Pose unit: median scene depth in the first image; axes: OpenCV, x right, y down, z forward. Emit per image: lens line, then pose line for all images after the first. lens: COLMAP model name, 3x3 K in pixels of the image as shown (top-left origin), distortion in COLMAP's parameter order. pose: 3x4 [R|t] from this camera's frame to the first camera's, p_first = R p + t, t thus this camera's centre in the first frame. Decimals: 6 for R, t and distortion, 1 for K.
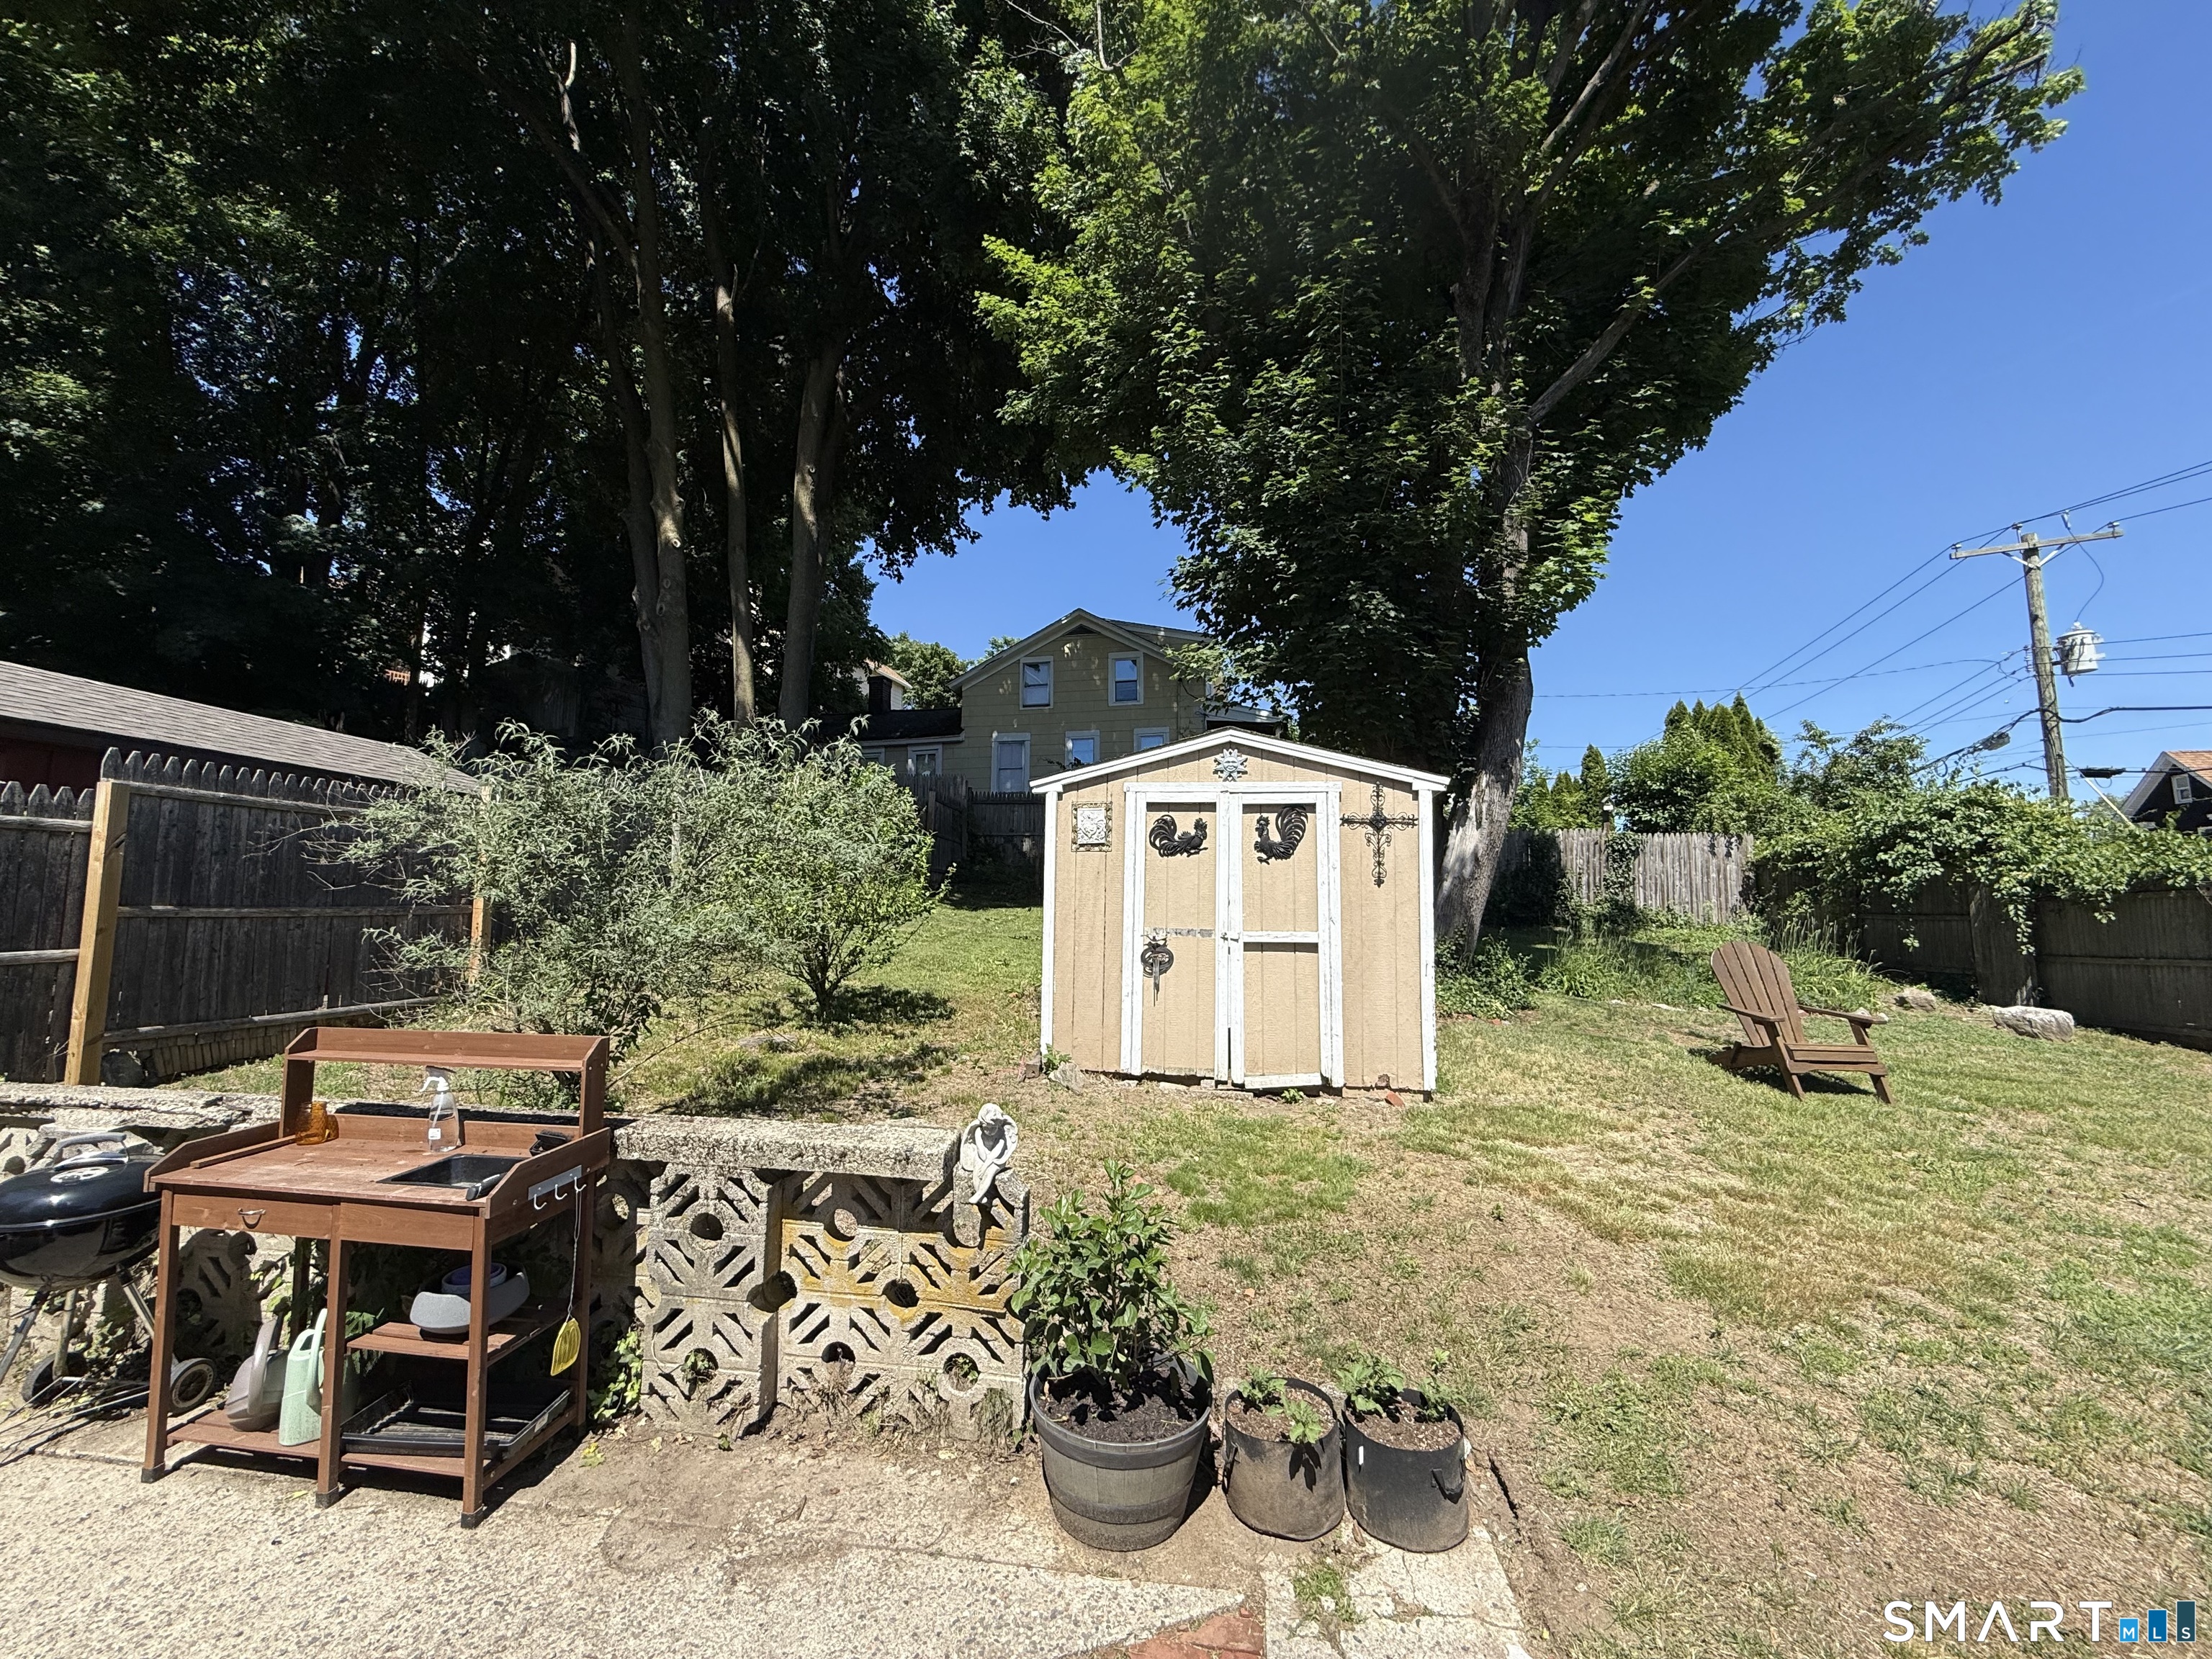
lens RADIAL K [[882.7, 0, 1105.3], [0, 882.7, 830.9], [0, 0, 1]] dist [-0.000268, -0.000425]
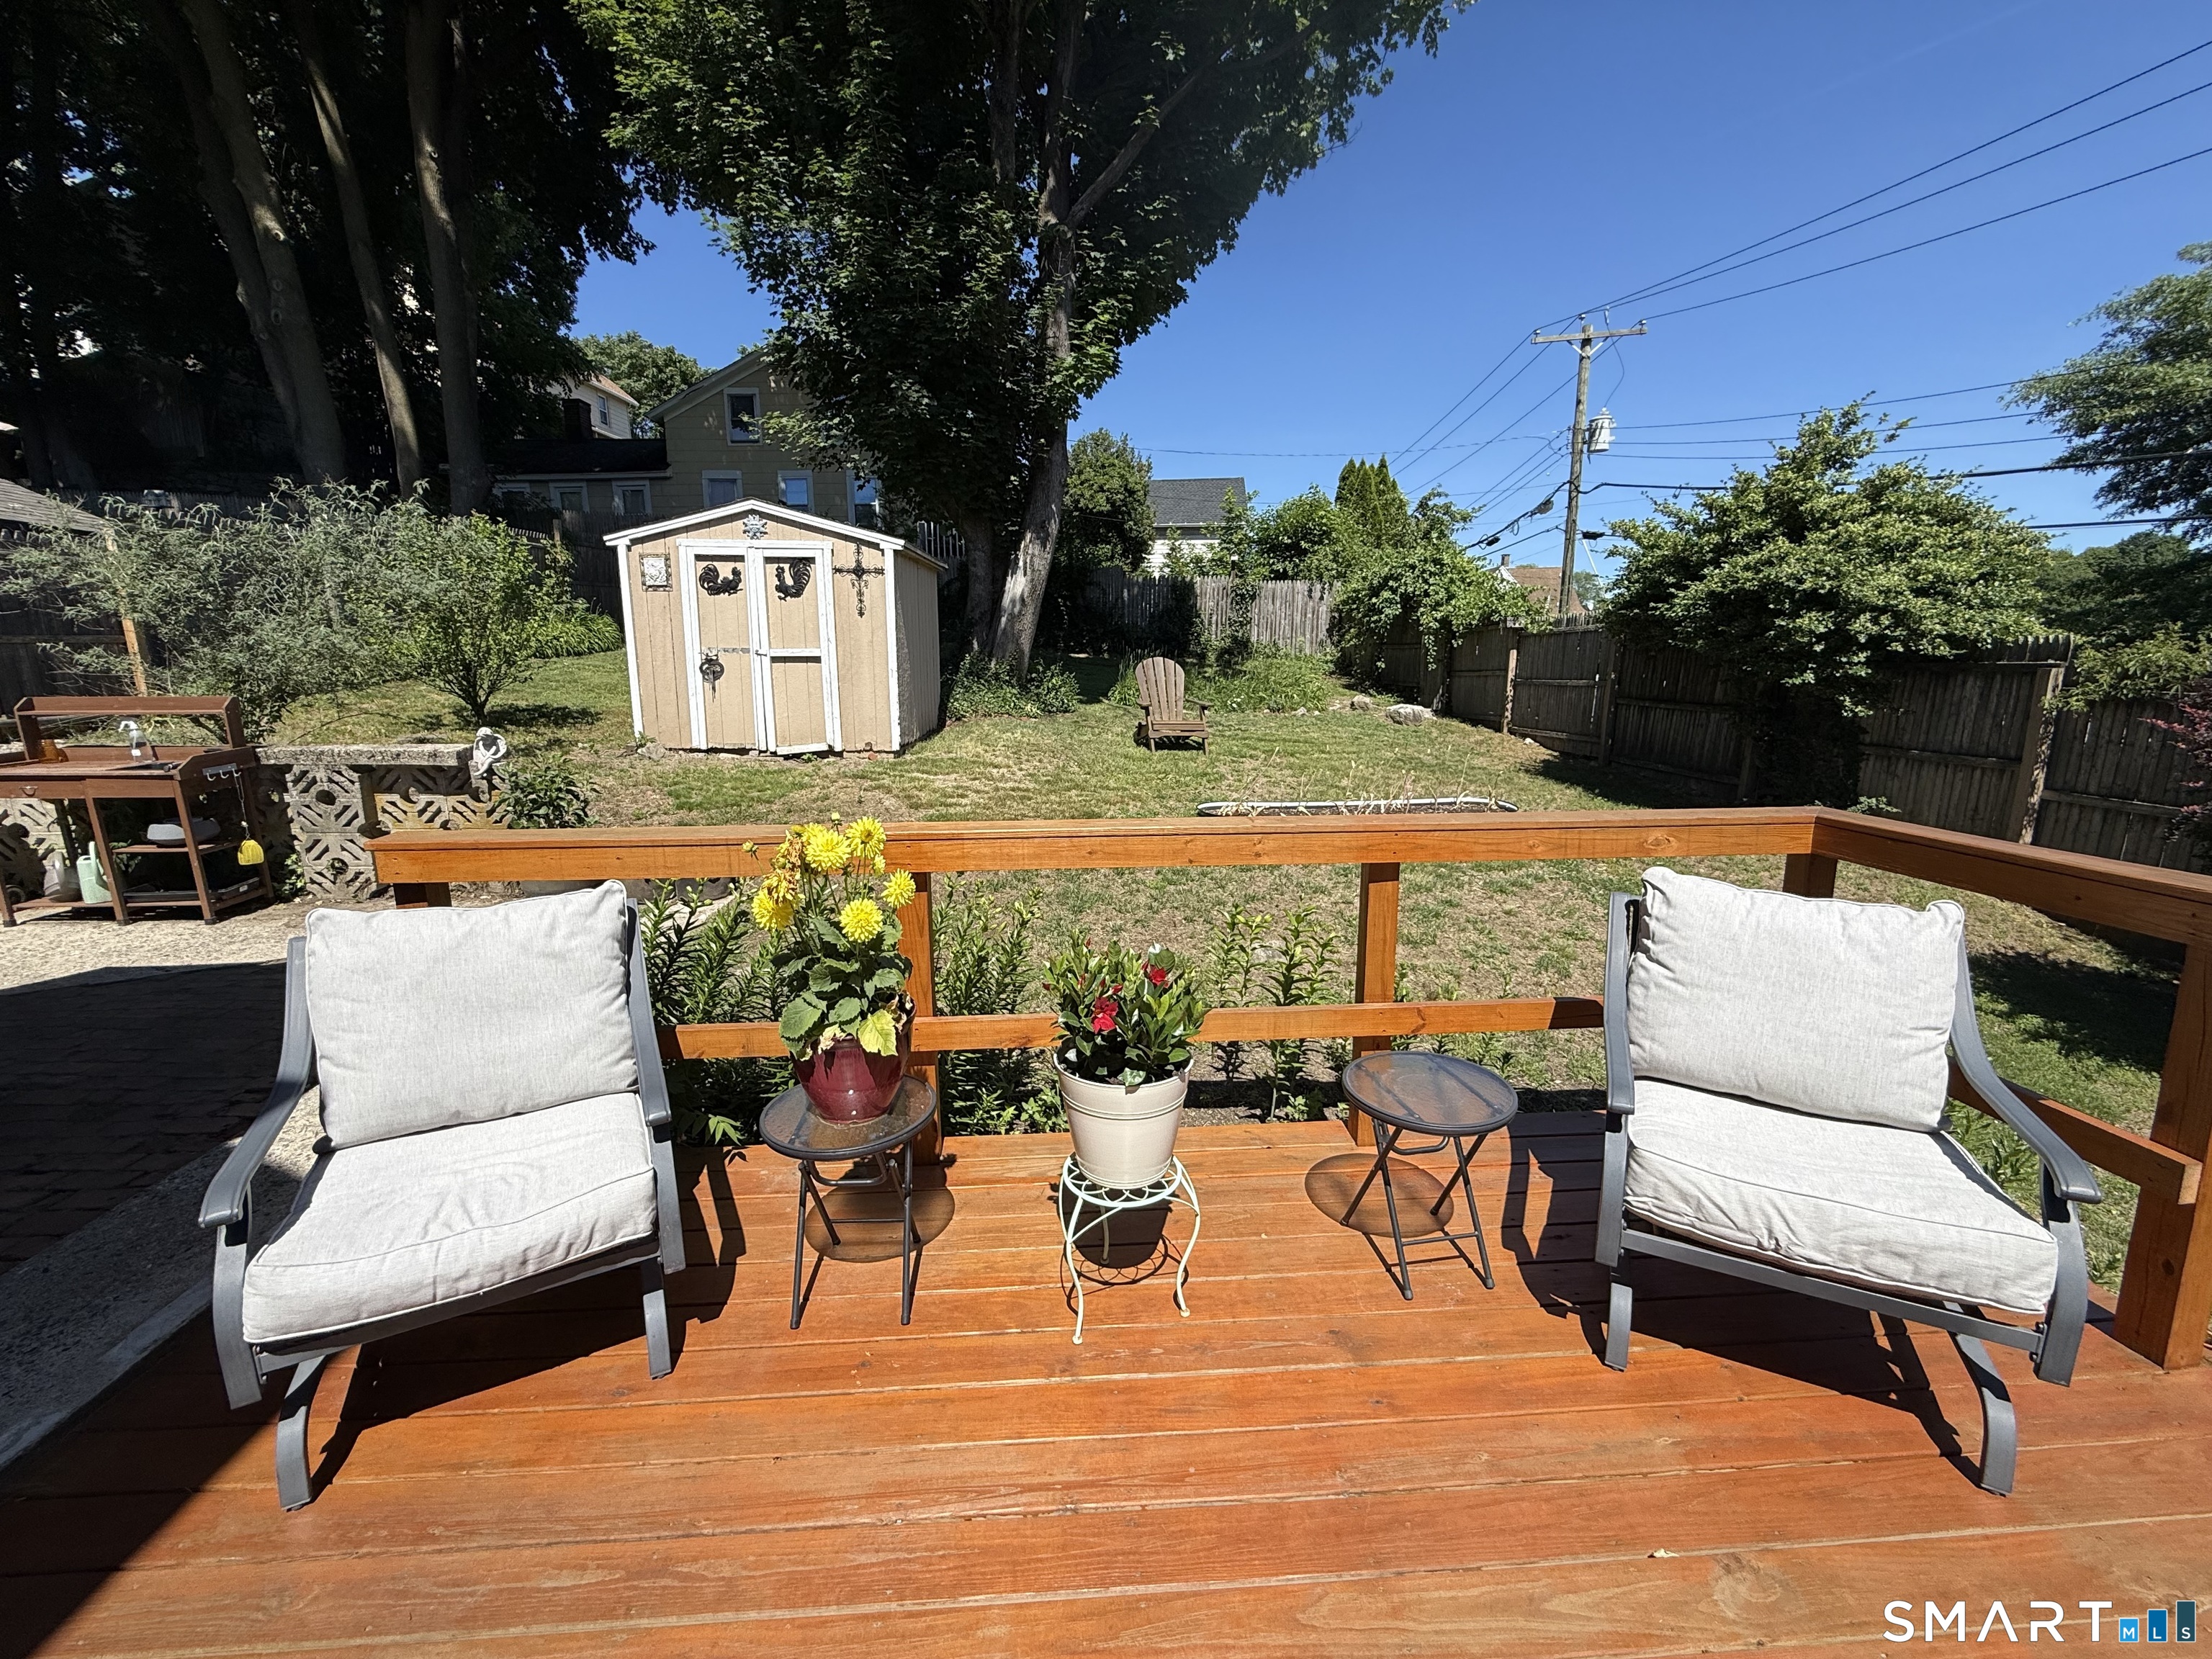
lens RADIAL K [[882.7, 0, 1108.7], [0, 882.7, 828.8], [0, 0, 1]] dist [-0.000268, -0.000425]
pose [[0.977986, -0.047932, 0.203091, 0.383703], [-0.010543, 0.960667, 0.277503, -0.010128], [-0.208404, -0.273535, 0.939014, -0.544203]]
